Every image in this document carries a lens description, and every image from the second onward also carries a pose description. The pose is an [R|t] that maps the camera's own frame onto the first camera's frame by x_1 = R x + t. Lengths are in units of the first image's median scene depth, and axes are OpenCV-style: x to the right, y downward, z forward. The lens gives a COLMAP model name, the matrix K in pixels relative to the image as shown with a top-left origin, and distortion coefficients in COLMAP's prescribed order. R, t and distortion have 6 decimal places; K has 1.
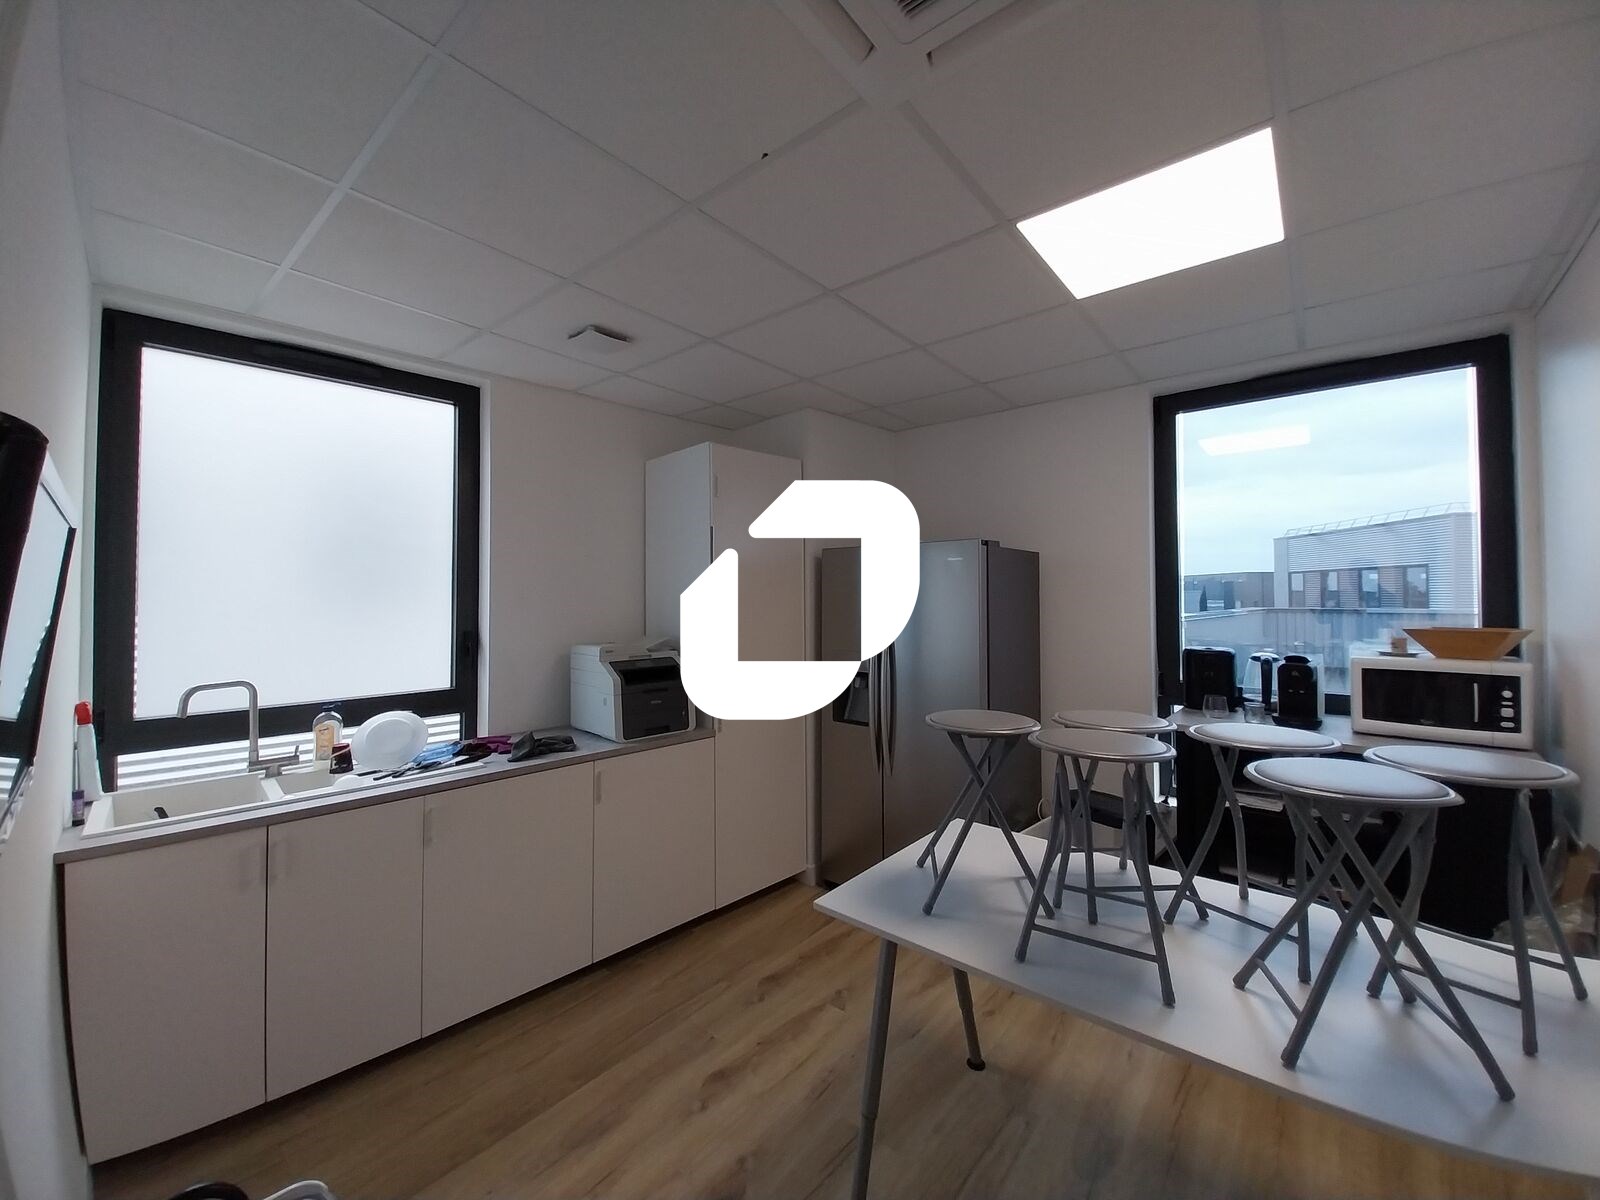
lens RADIAL K [[628.4, 0, 806.3], [0, 628.4, 581.2], [0, 0, 1]] dist [0.031733, -0.020585]
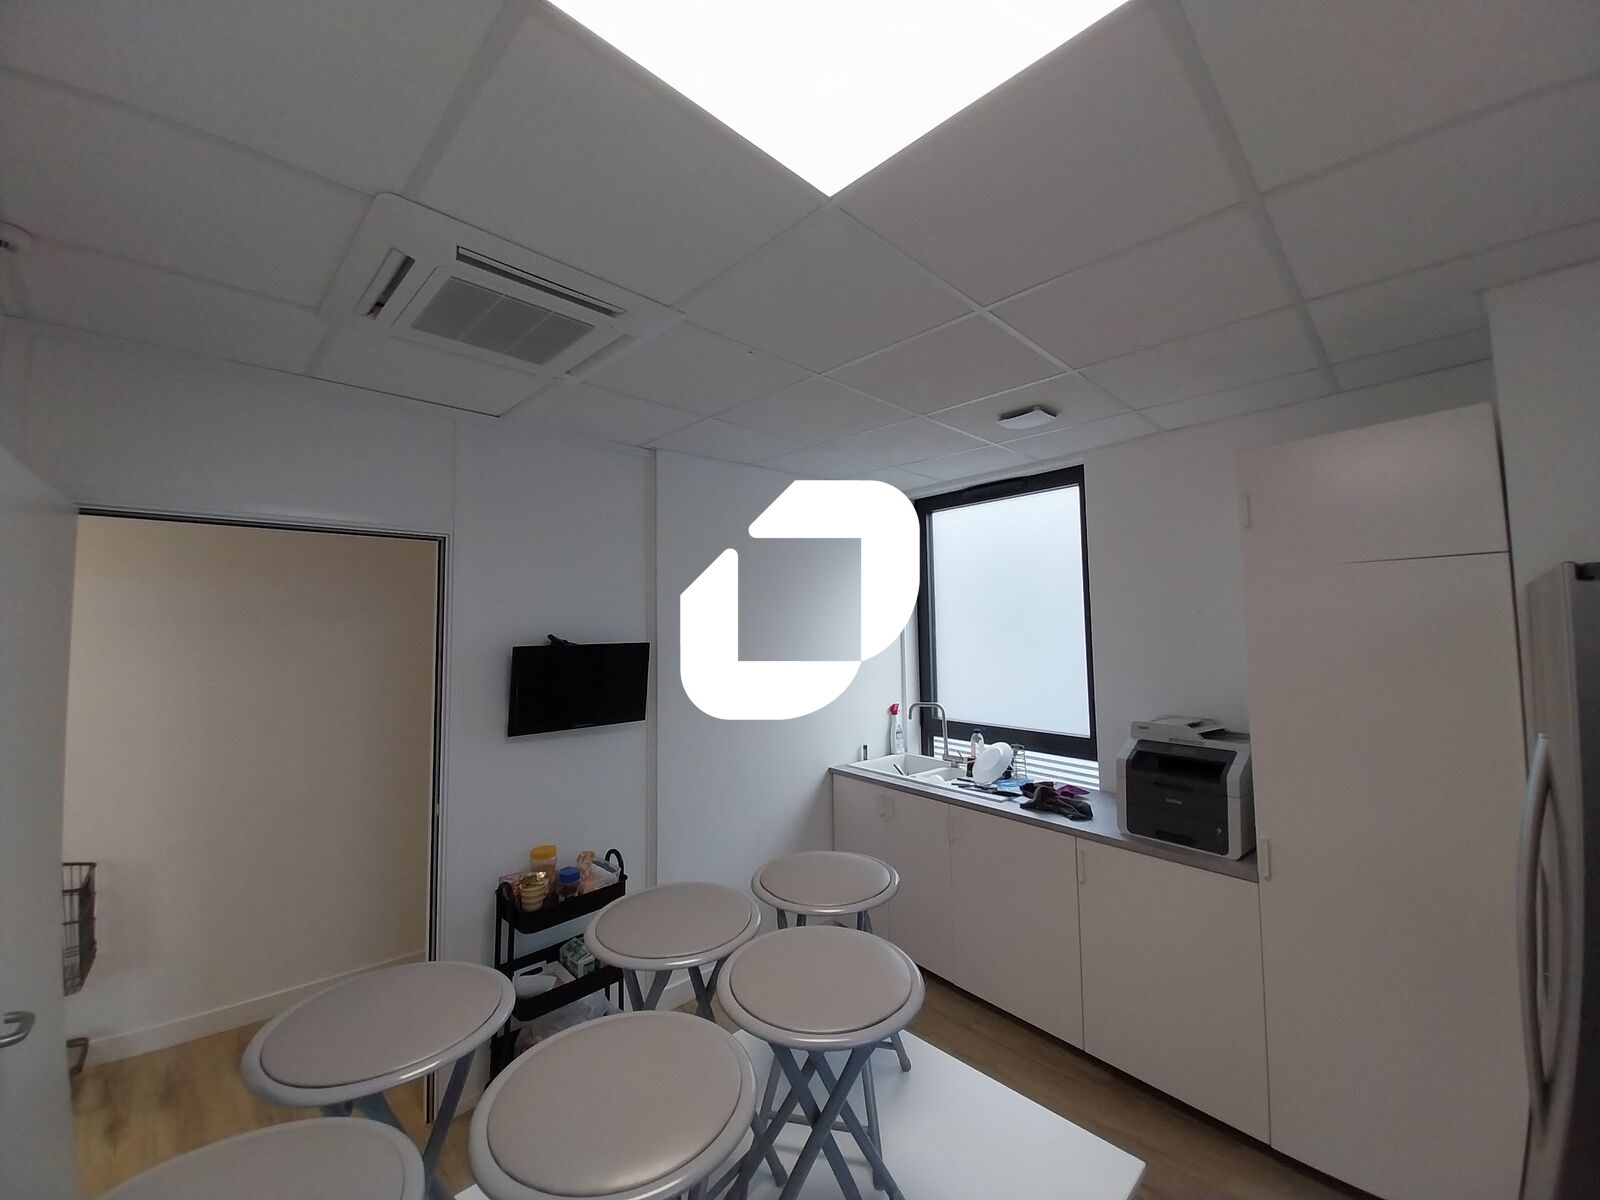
lens RADIAL K [[628.4, 0, 806.3], [0, 628.4, 581.2], [0, 0, 1]] dist [0.031733, -0.020585]
pose [[-0.085620, -0.063601, -0.994296, 0.677856], [0.039240, 0.996971, -0.067152, -0.055282], [0.995555, -0.044765, -0.082865, 0.672460]]
